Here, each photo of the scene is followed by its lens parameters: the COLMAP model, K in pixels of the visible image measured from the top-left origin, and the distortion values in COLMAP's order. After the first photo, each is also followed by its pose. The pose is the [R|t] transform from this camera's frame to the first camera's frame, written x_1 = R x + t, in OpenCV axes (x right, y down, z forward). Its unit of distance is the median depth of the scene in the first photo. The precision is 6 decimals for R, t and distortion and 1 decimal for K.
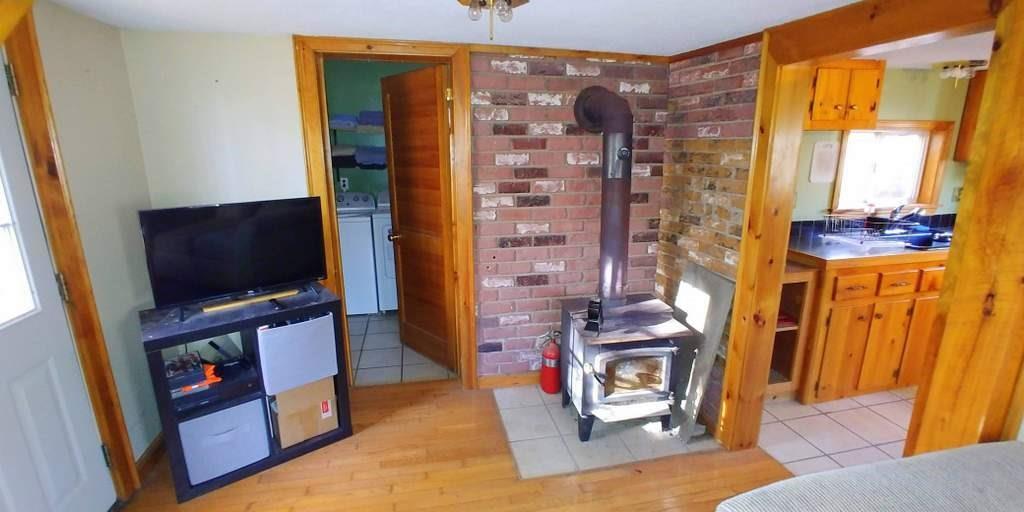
lens RADIAL K [[457.3, 0, 512.0], [0, 457.3, 256.0], [0, 0, 1]] dist [-0.029775, 0.000061]
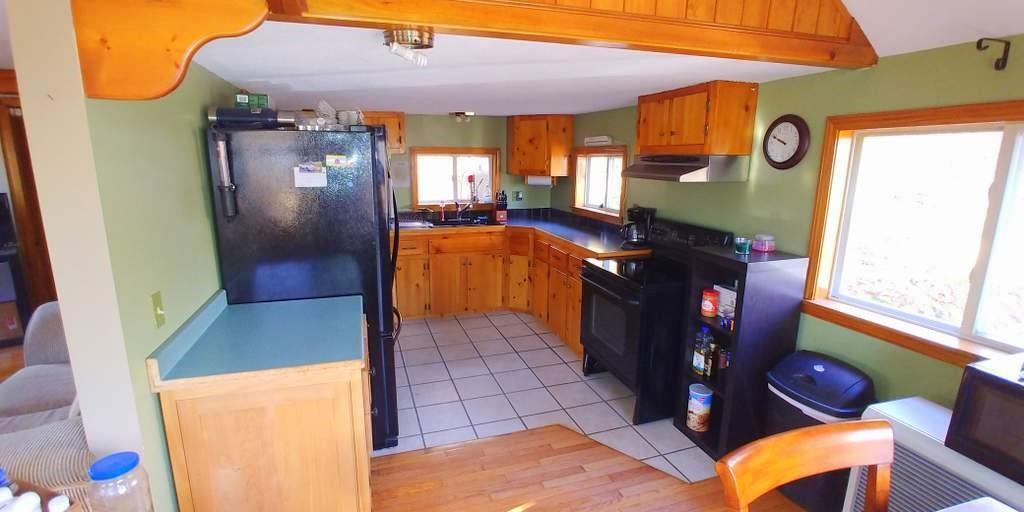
lens RADIAL K [[461.3, 0, 512.0], [0, 461.3, 256.0], [0, 0, 1]] dist [-0.051784, 0.020218]
pose [[0.993957, -0.006310, 0.109593, 1.047109], [0.010111, 0.999365, -0.034159, 0.149753], [-0.109307, 0.035060, 0.993389, -0.693691]]
